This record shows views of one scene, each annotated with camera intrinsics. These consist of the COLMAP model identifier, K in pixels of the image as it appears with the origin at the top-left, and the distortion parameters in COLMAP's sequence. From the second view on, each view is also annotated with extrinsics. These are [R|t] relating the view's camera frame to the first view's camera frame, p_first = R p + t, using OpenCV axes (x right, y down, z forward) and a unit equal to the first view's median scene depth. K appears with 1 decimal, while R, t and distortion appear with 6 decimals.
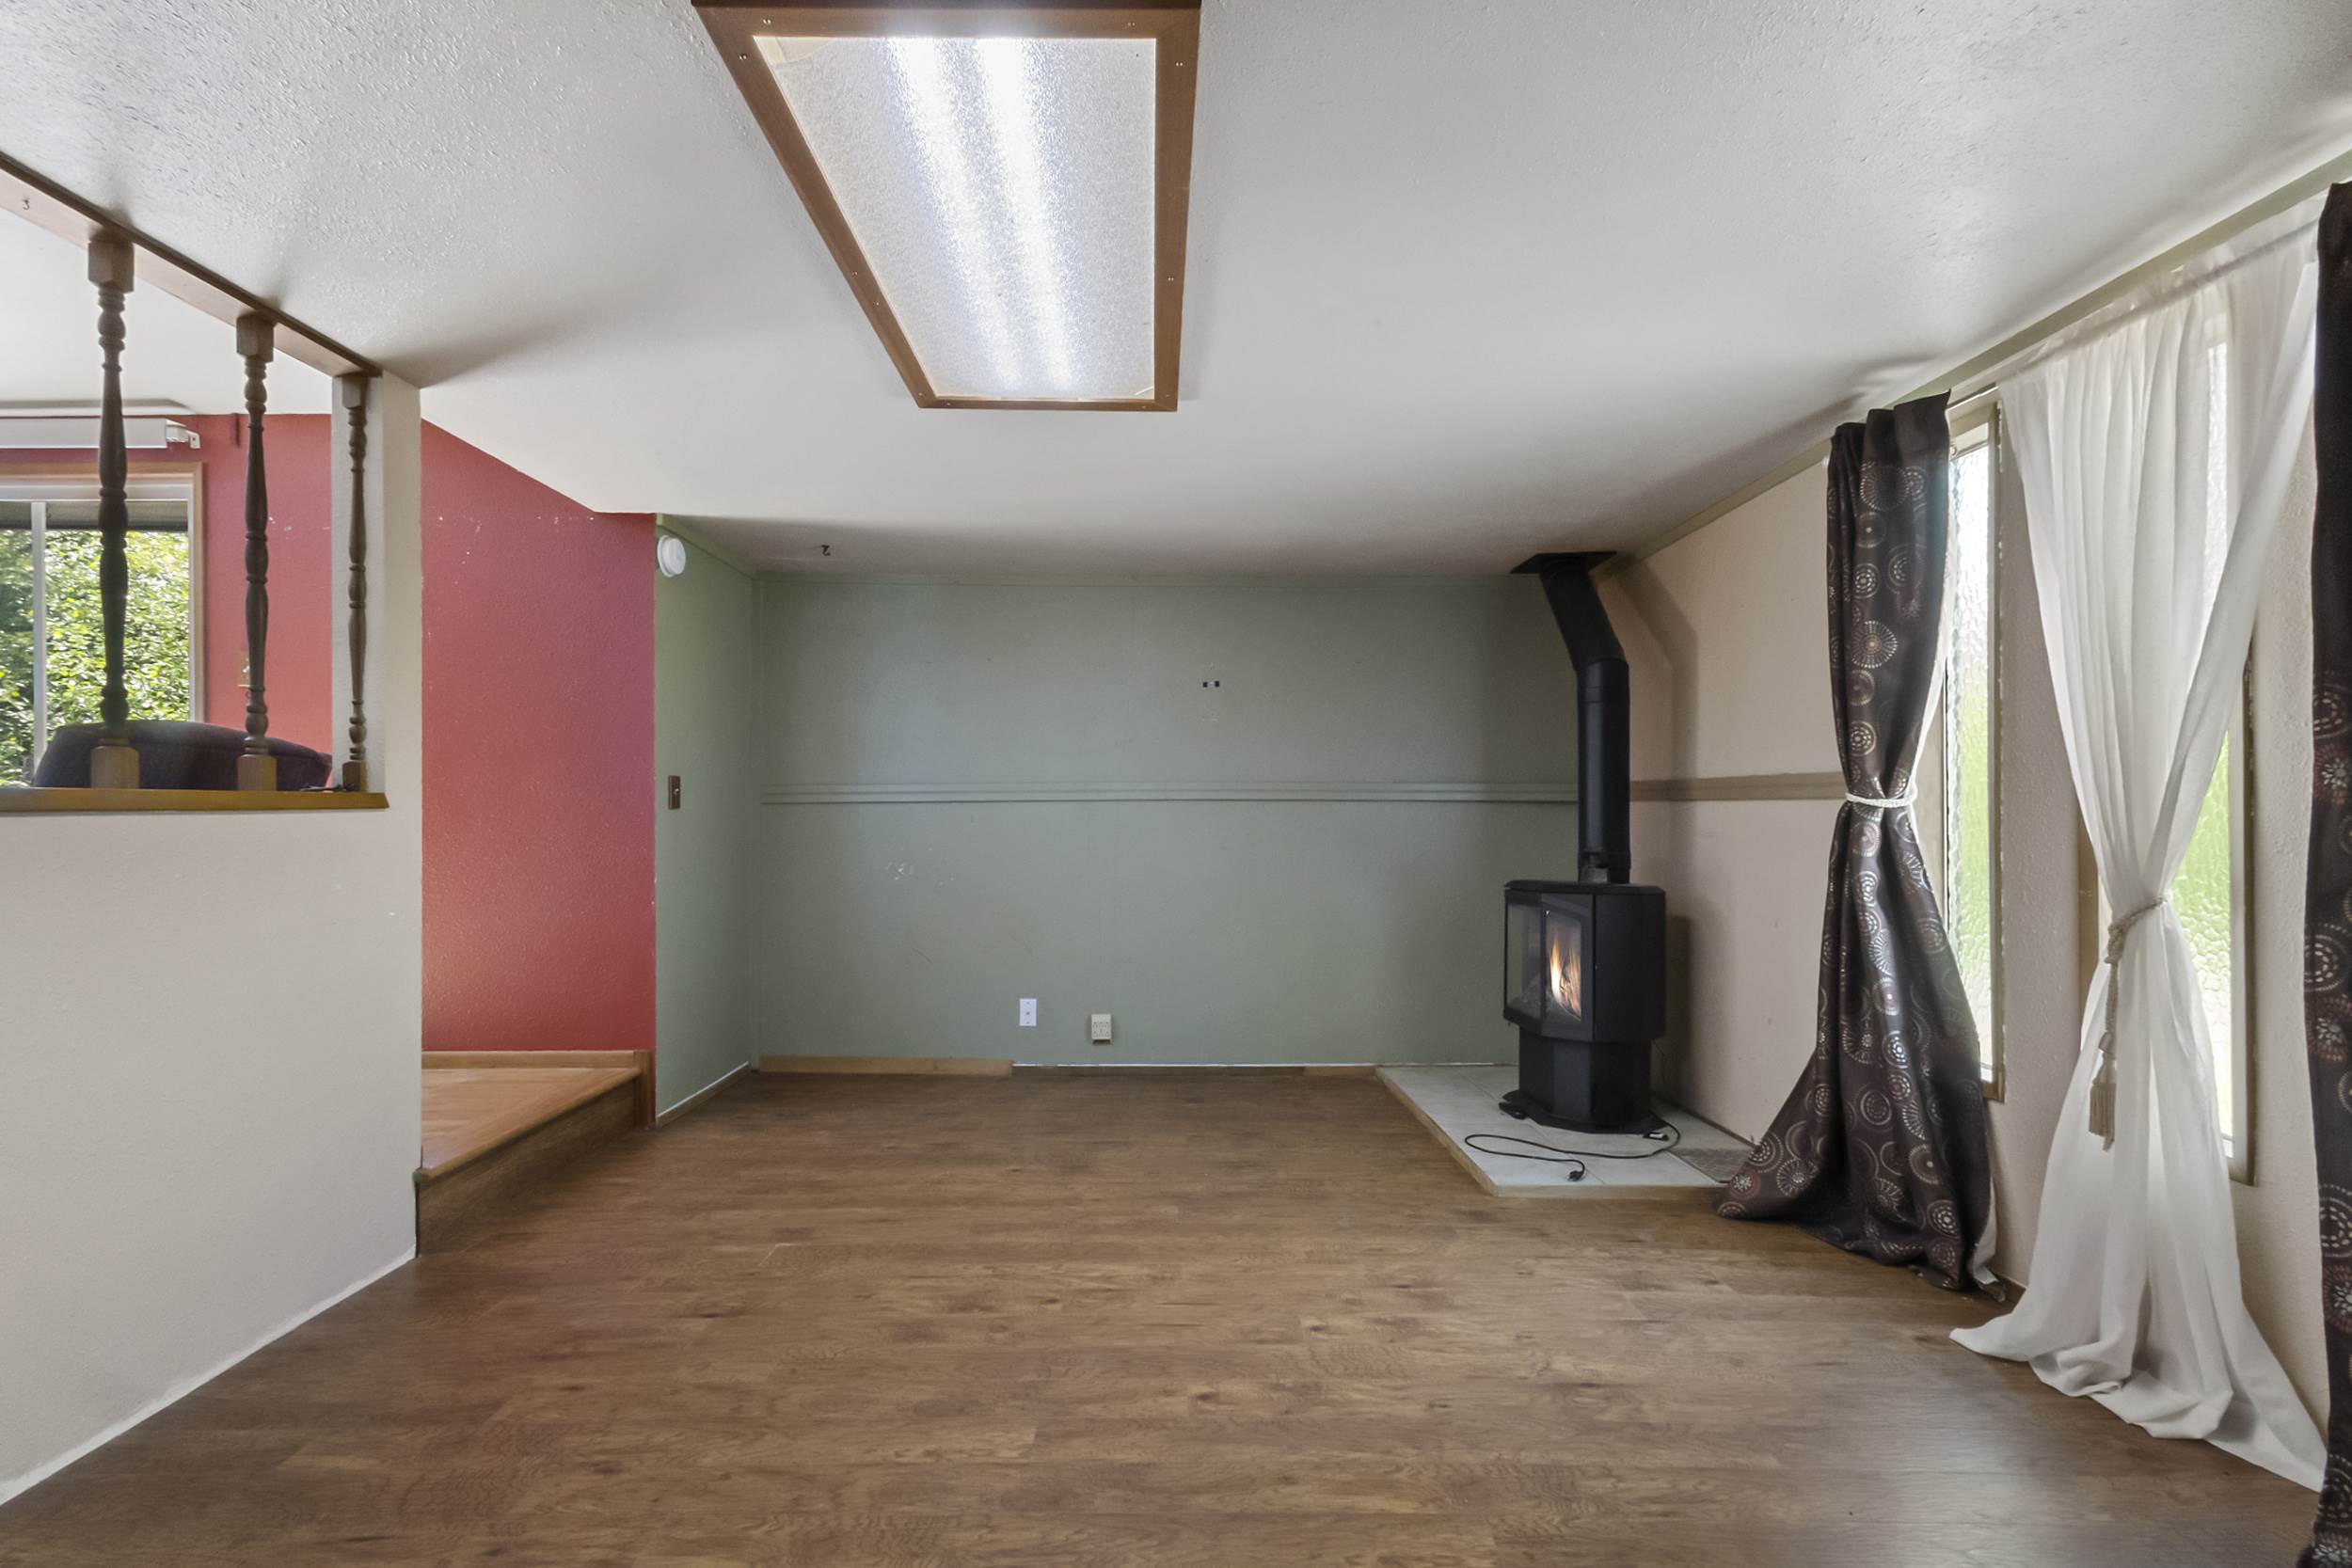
lens RADIAL K [[1081.3, 0, 1172.1], [0, 1081.3, 811.2], [0, 0, 1]] dist [0.006859, -0.000406]
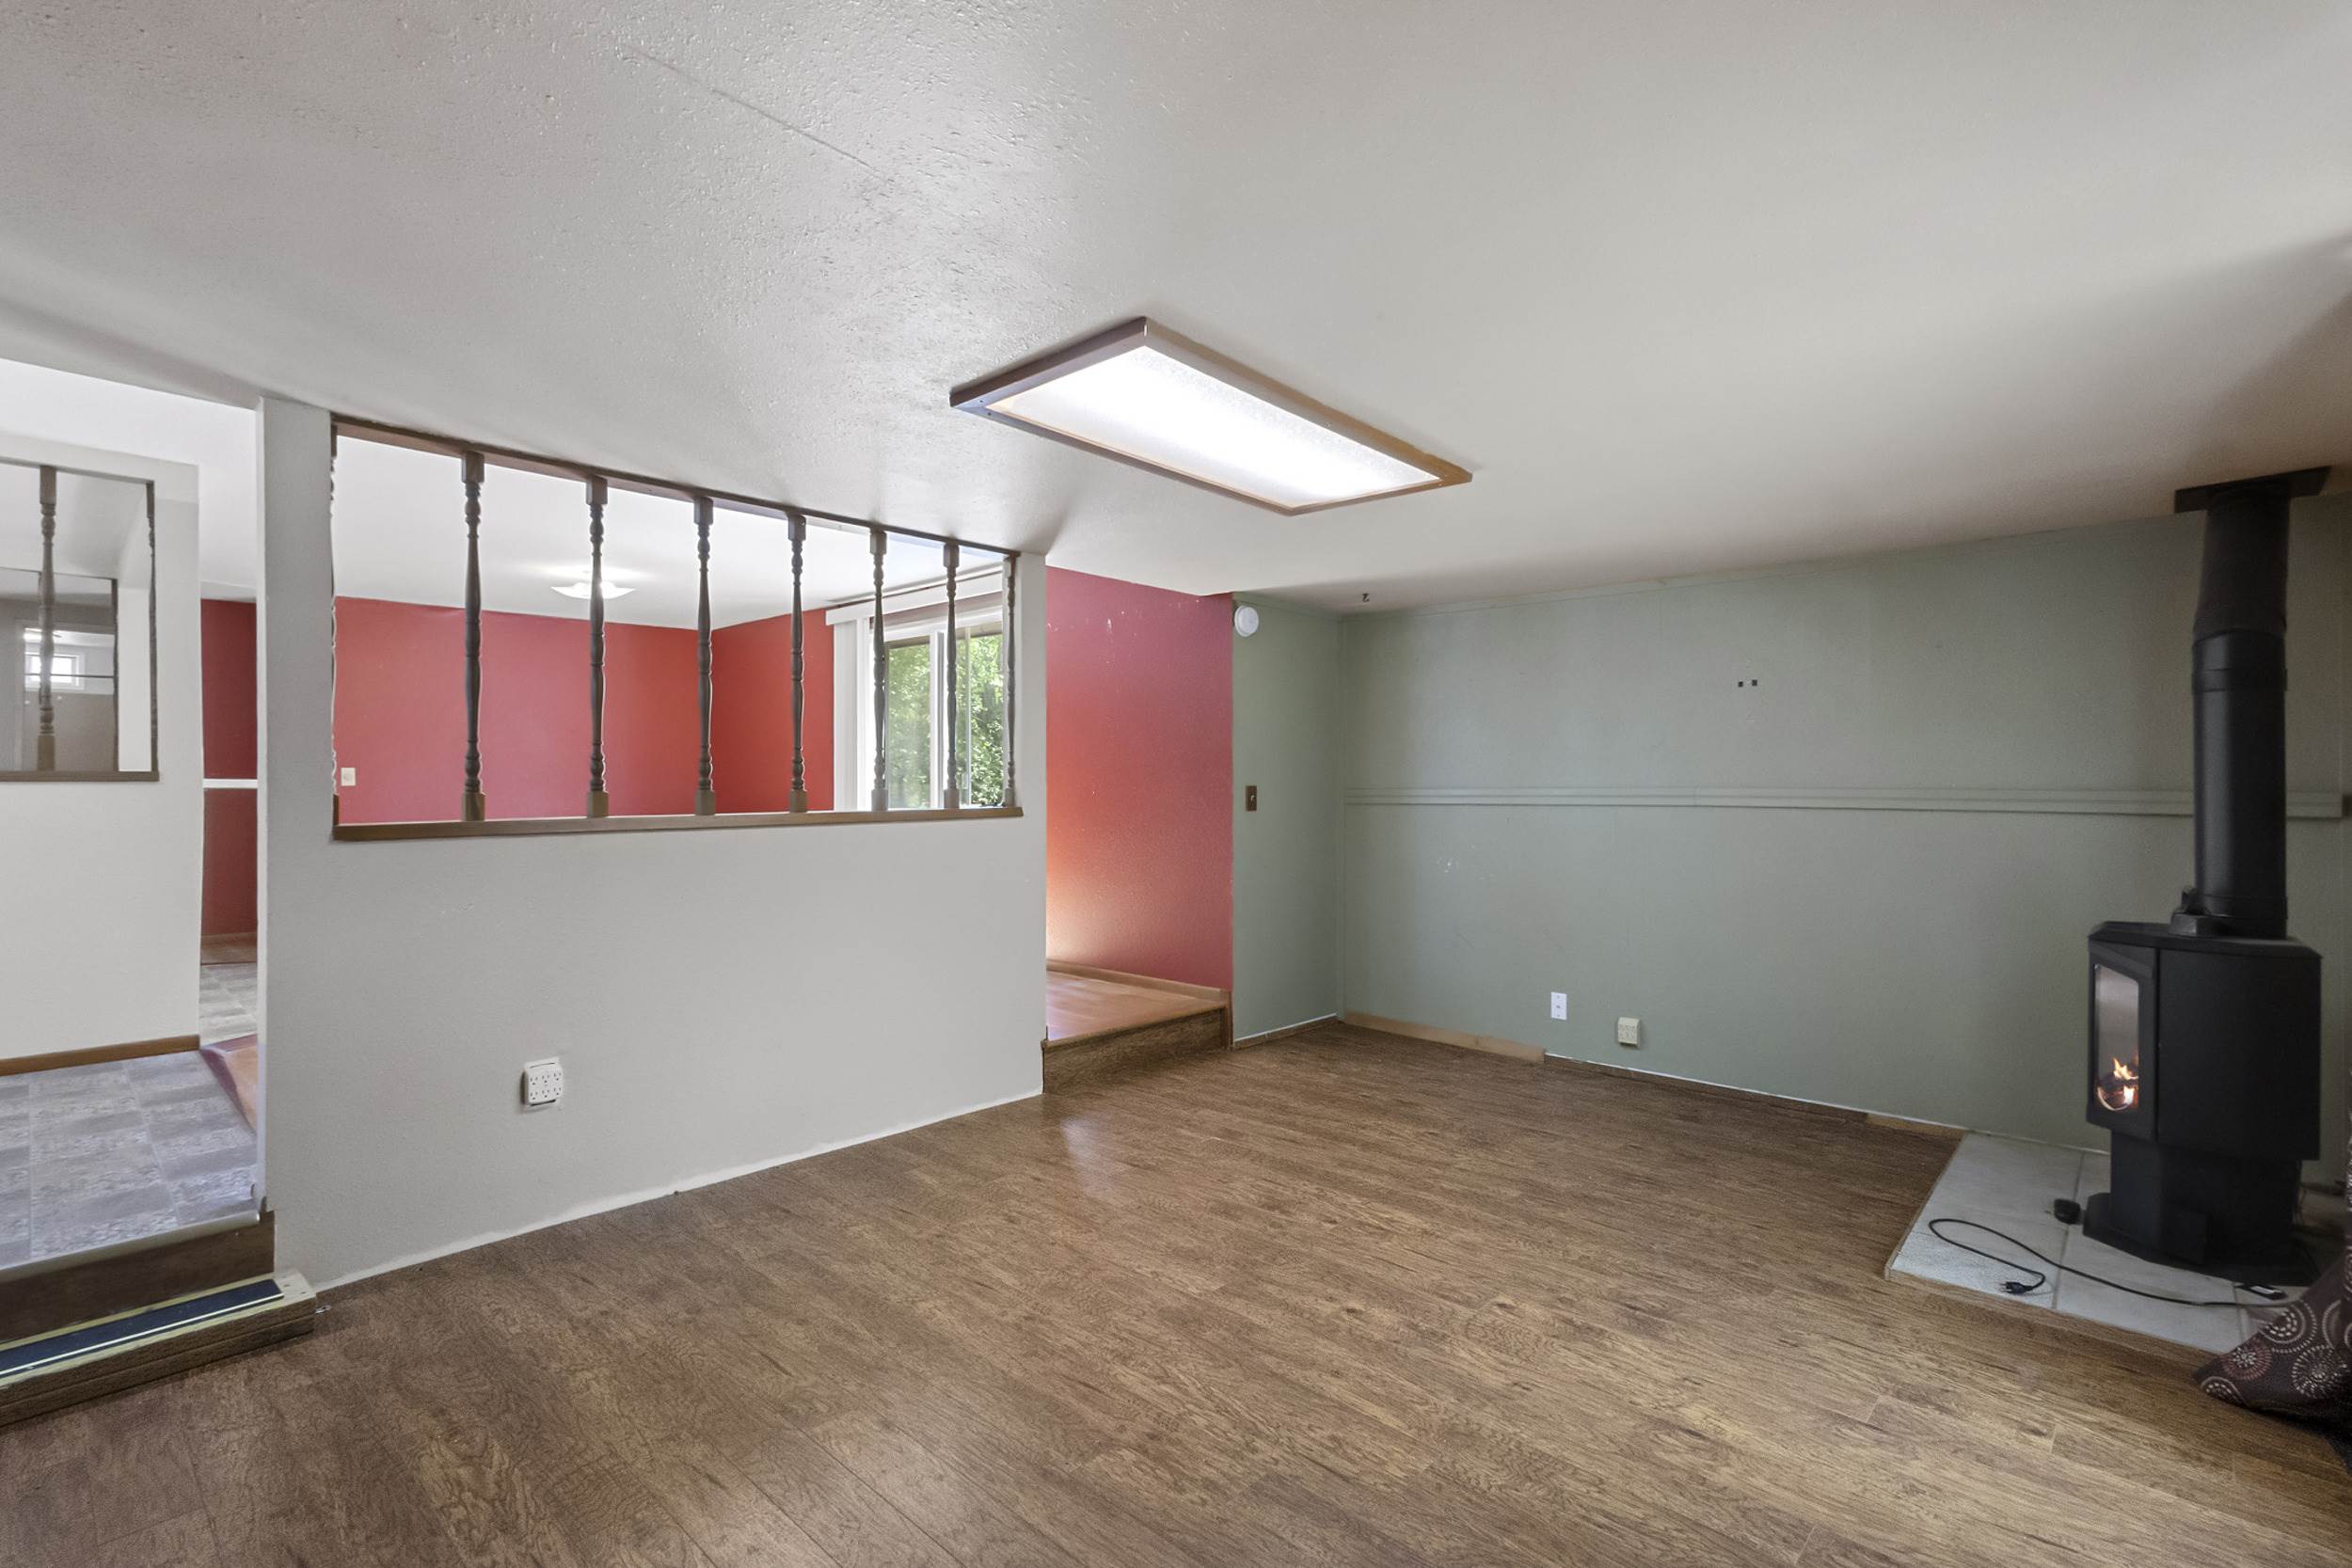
lens RADIAL K [[1079.0, 0, 1176.0], [0, 1079.0, 784.0], [0, 0, 1]] dist [0.004705, -0.000384]
pose [[0.730886, 0.001100, -0.682499, 0.504366], [-0.002423, 0.999997, -0.000983, -0.045395], [0.682496, 0.002373, 0.730886, -0.035707]]
